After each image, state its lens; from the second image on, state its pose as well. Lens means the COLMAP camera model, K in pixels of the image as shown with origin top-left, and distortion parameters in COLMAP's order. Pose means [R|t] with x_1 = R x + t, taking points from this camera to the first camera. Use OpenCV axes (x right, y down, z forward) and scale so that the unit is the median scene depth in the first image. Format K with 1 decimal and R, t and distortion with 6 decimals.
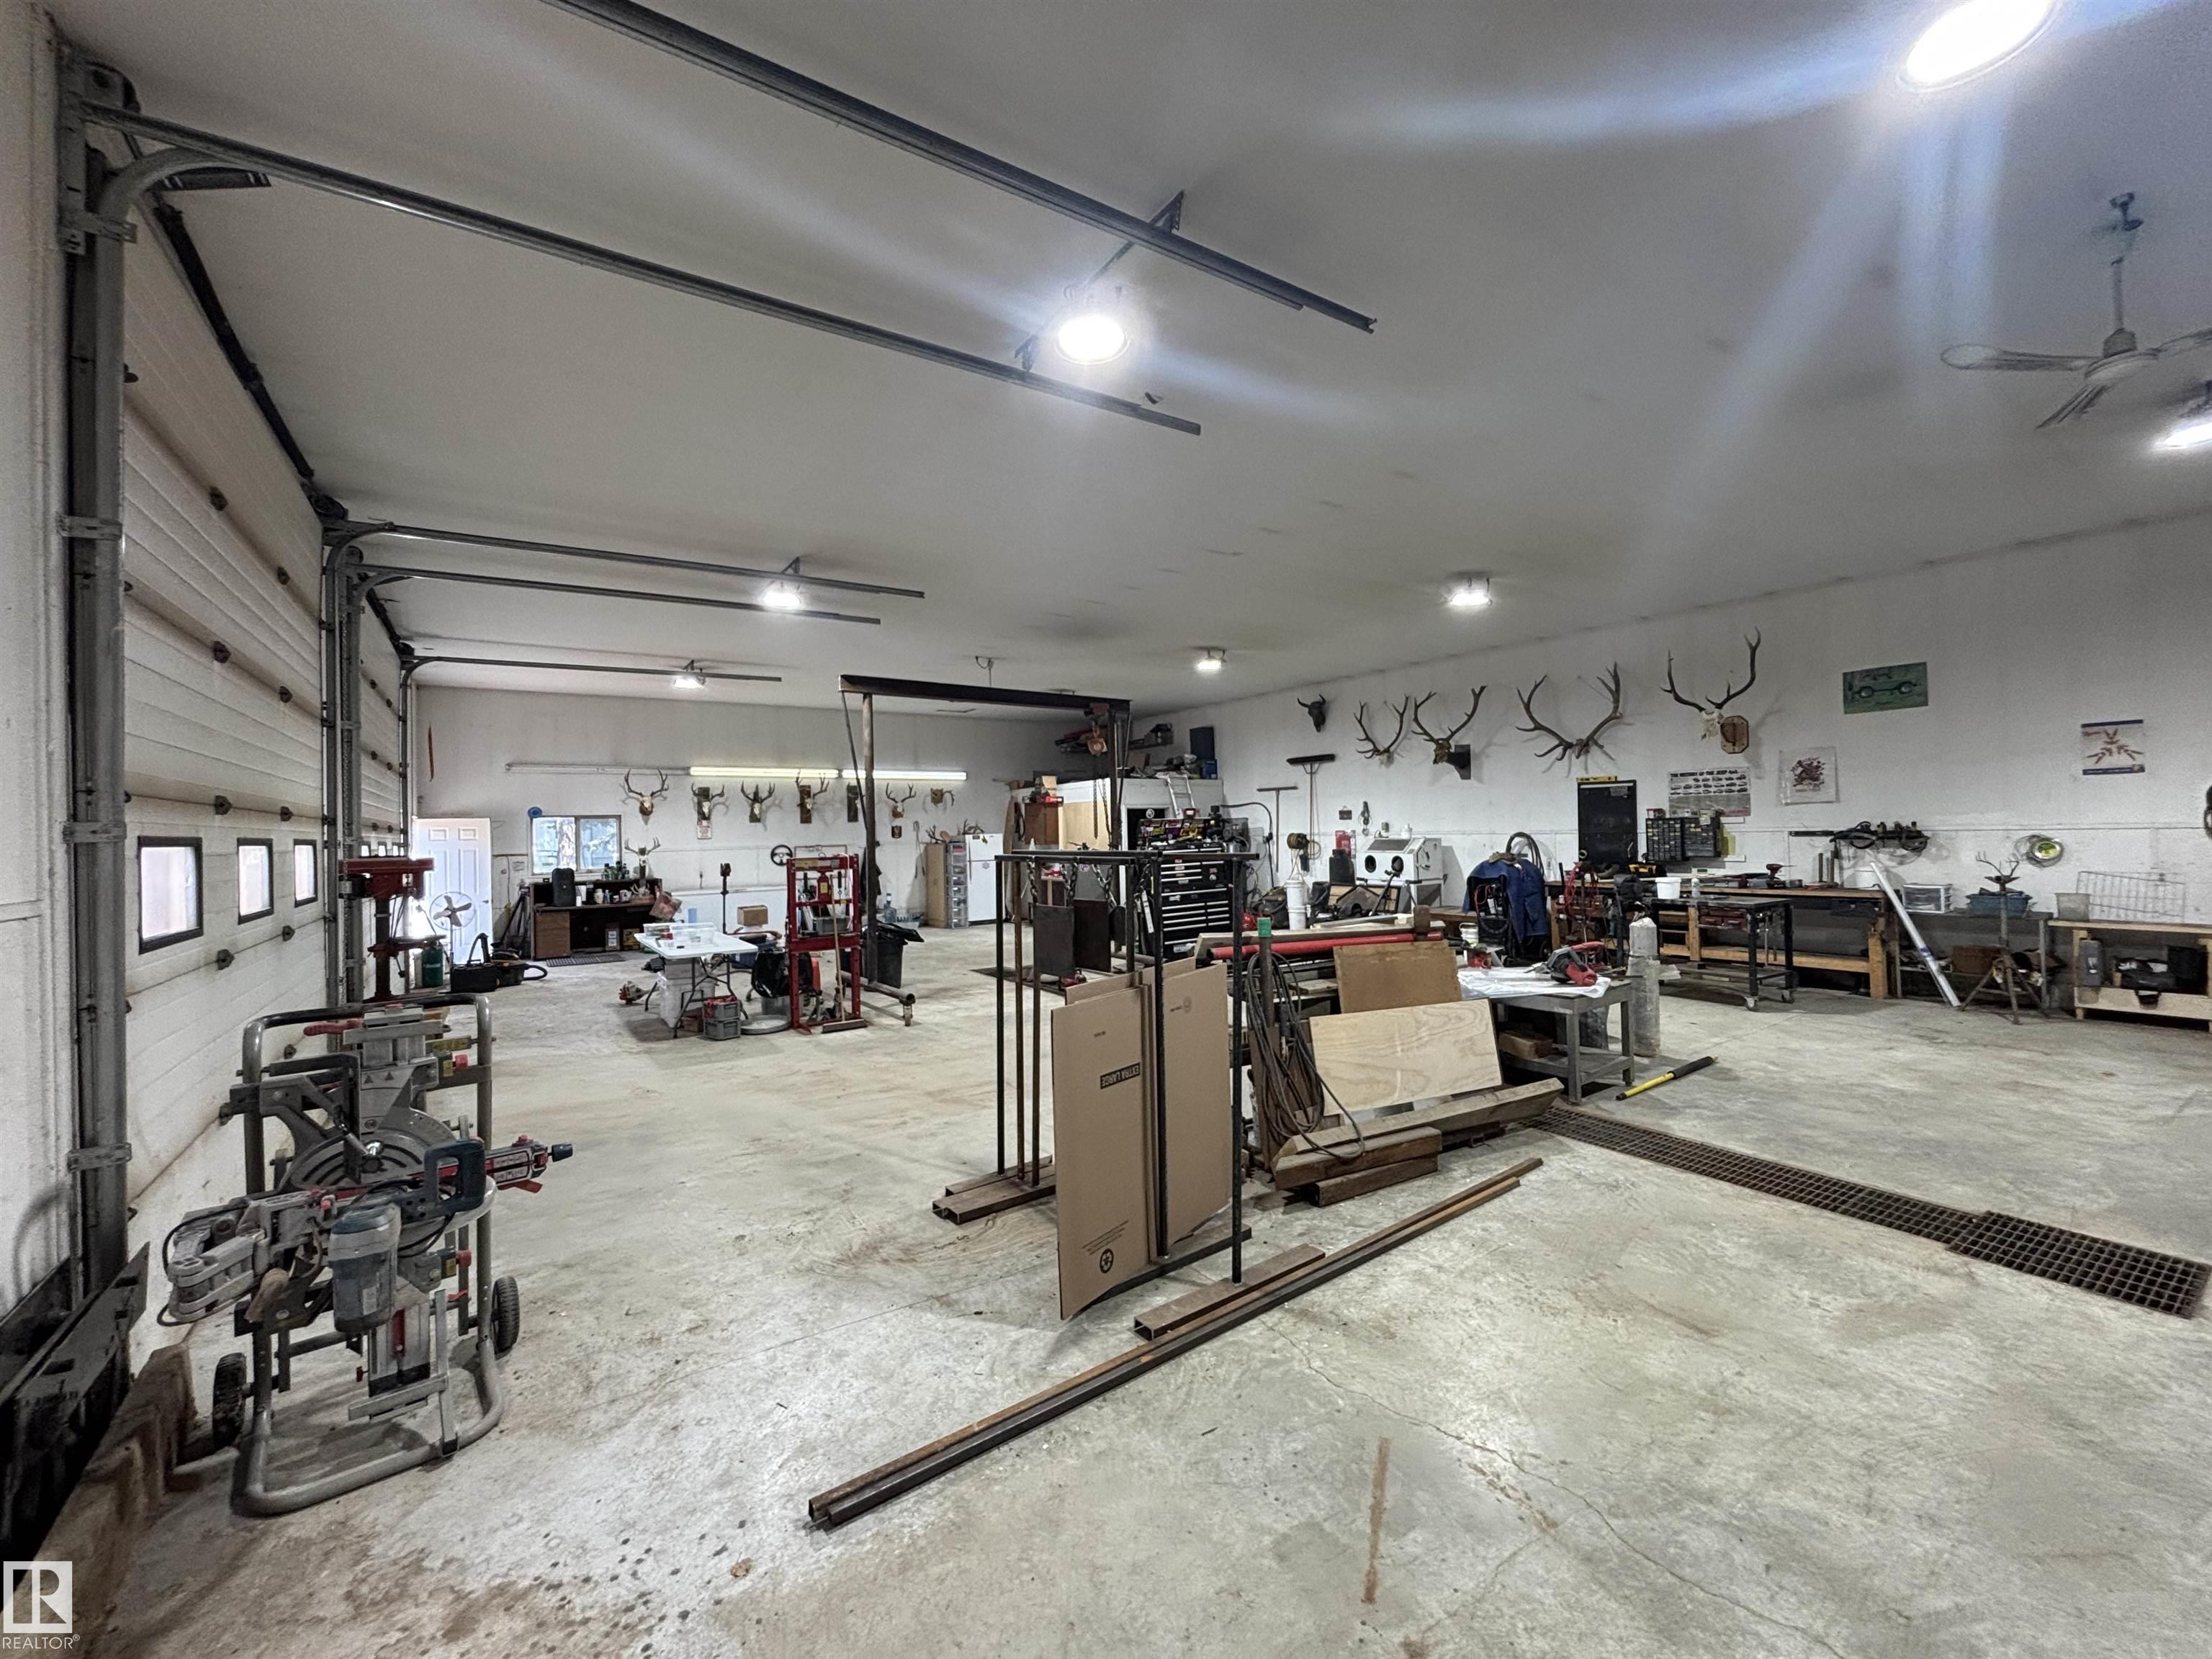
lens RADIAL K [[893.2, 0, 1106.0], [0, 893.2, 829.5], [0, 0, 1]] dist [0.000409, 0.000322]
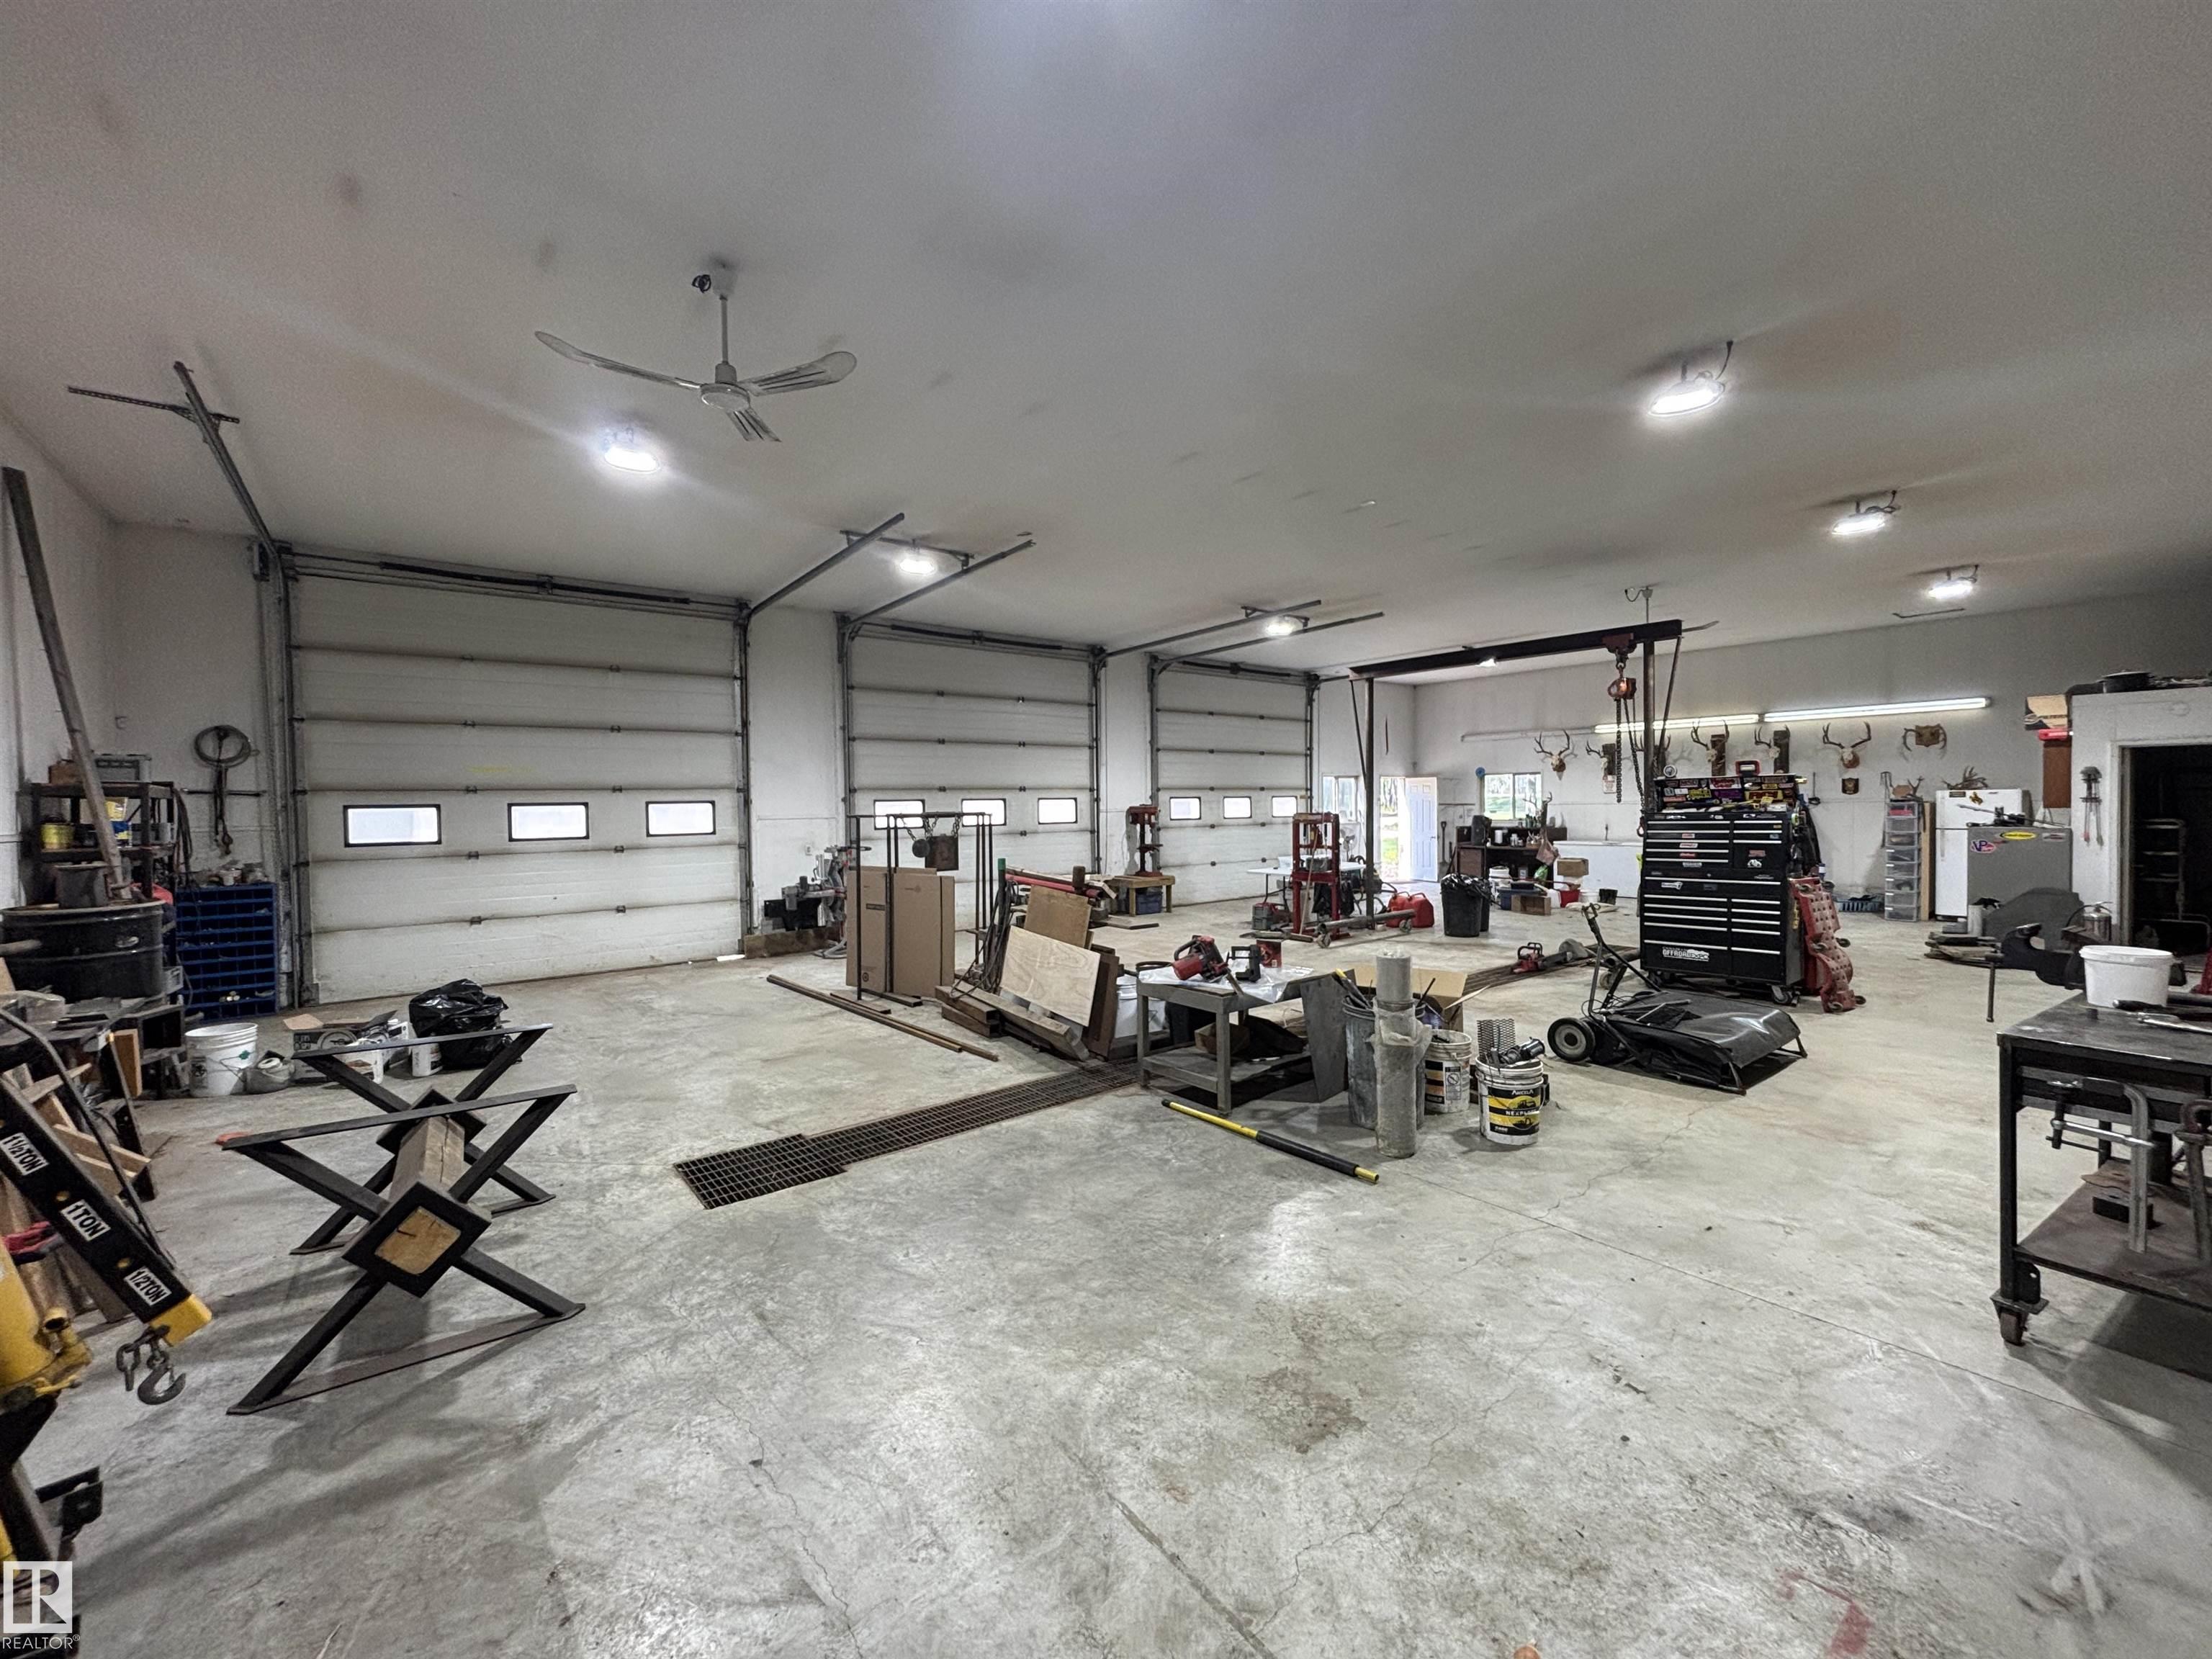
lens RADIAL K [[898.6, 0, 1106.0], [0, 898.6, 829.5], [0, 0, 1]] dist [0.033002, 0.000081]
pose [[0.067444, 0.052604, -0.996335, 1.650337], [0.011839, 0.998497, 0.053520, -0.032060], [0.997653, -0.015405, 0.066720, 0.989479]]
